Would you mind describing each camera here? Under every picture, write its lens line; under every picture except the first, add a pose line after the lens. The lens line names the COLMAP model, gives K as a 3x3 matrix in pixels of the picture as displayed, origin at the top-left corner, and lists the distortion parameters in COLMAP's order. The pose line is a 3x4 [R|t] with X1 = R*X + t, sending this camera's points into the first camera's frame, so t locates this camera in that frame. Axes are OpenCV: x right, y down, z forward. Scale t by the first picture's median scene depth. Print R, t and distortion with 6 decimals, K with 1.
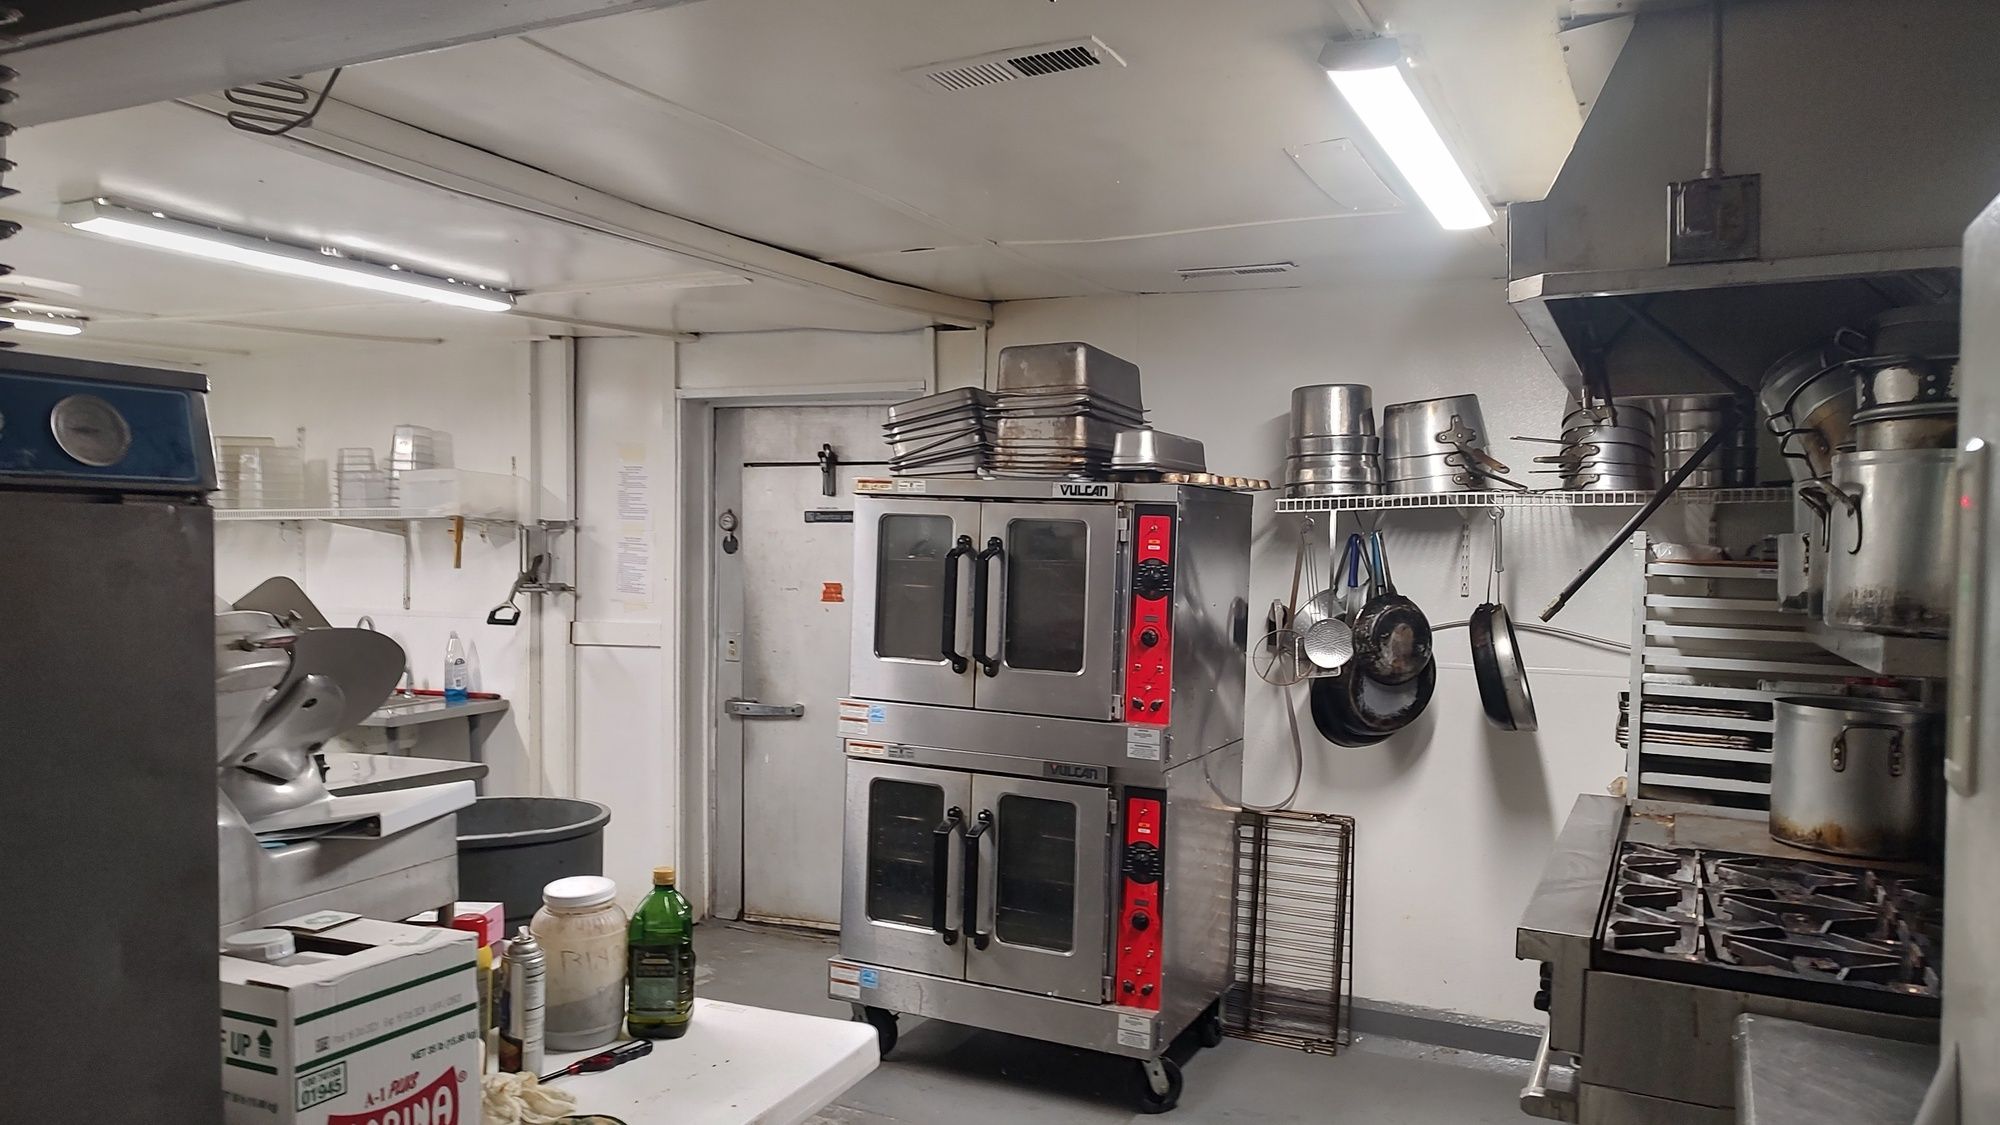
lens RADIAL K [[1422.1, 0, 1047.5], [0, 1422.1, 556.7], [0, 0, 1]] dist [0.021478, -0.008096]
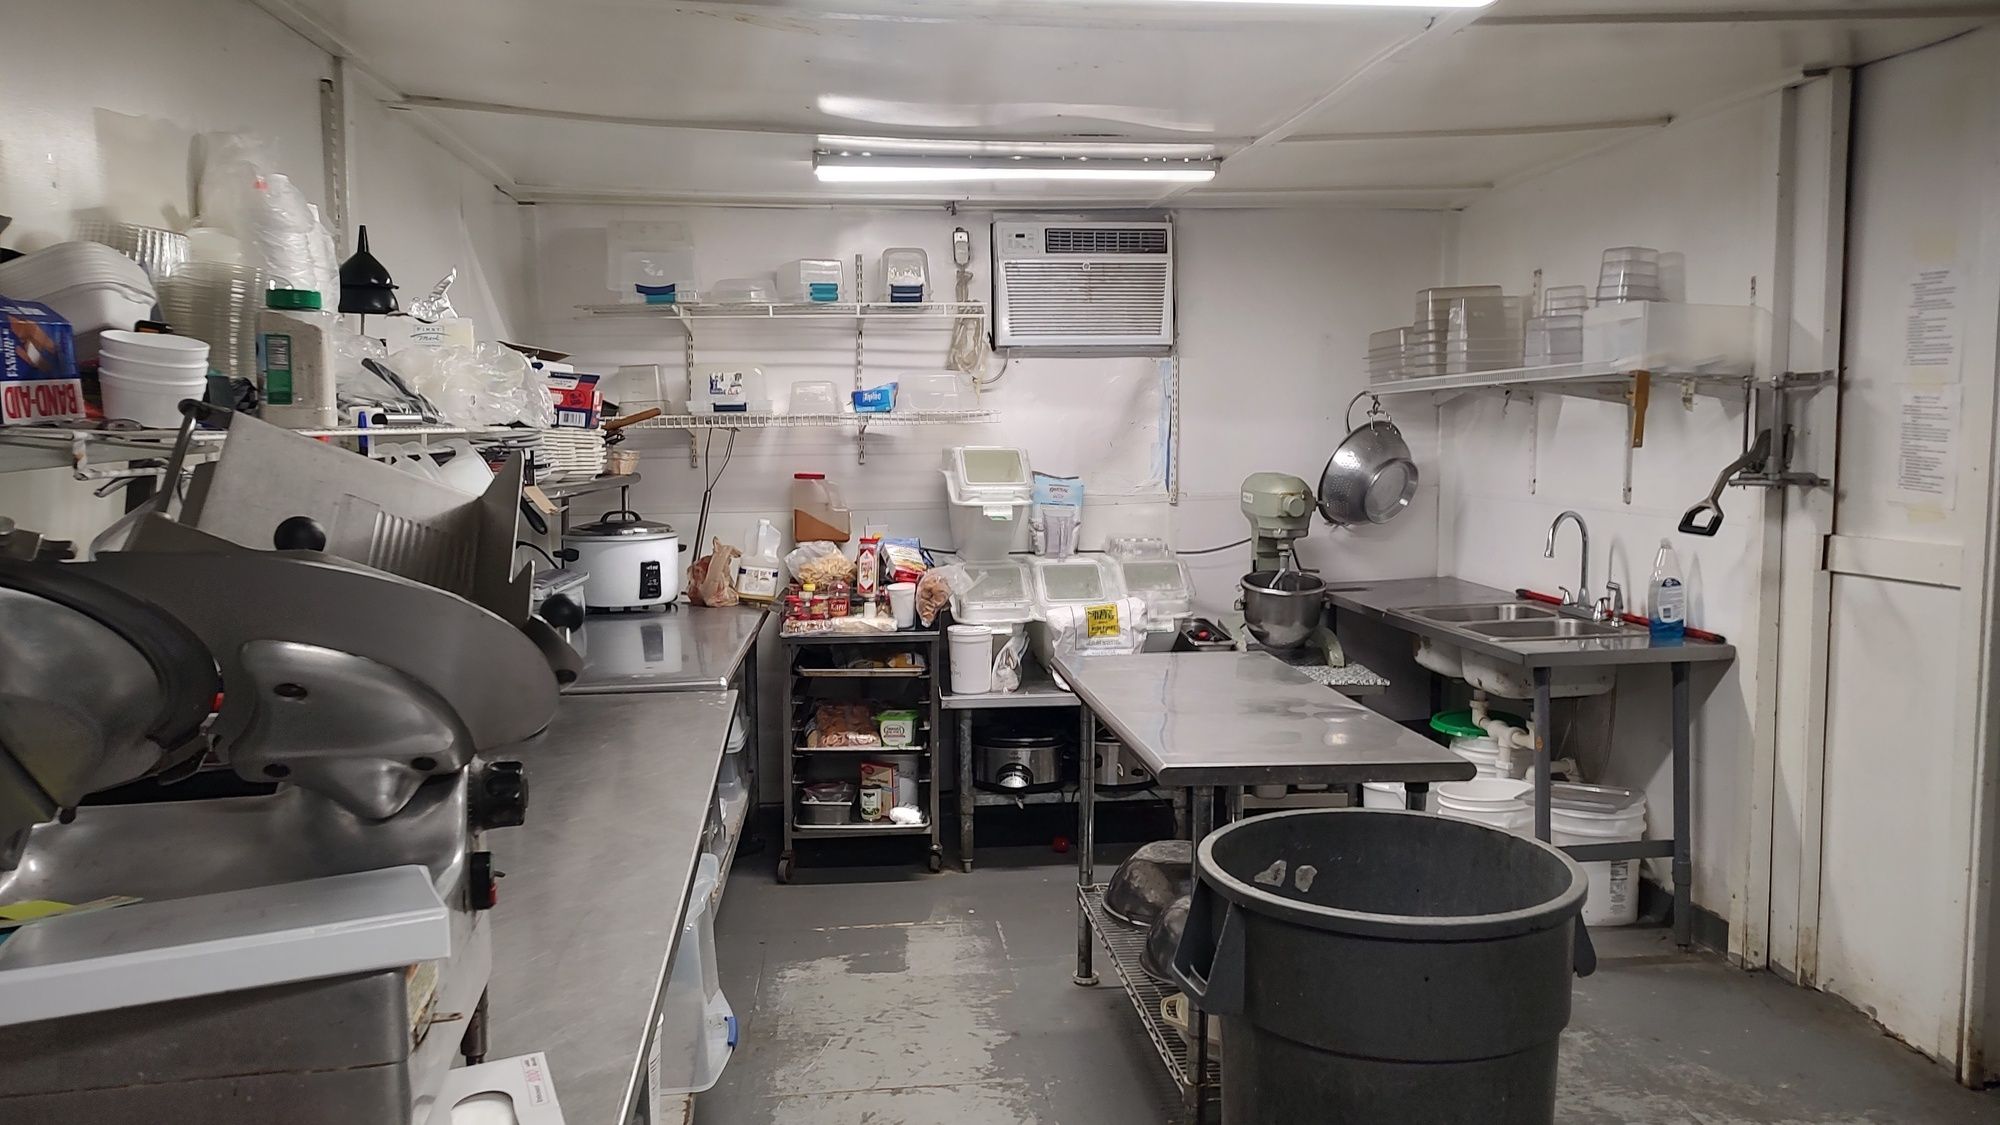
lens RADIAL K [[1422.1, 0, 1047.5], [0, 1422.1, 556.7], [0, 0, 1]] dist [0.021478, -0.008096]
pose [[0.498924, 0.069739, -0.863835, 0.037698], [-0.001224, 0.996813, 0.079768, 0.005521], [0.866645, -0.038741, 0.497419, 0.392357]]
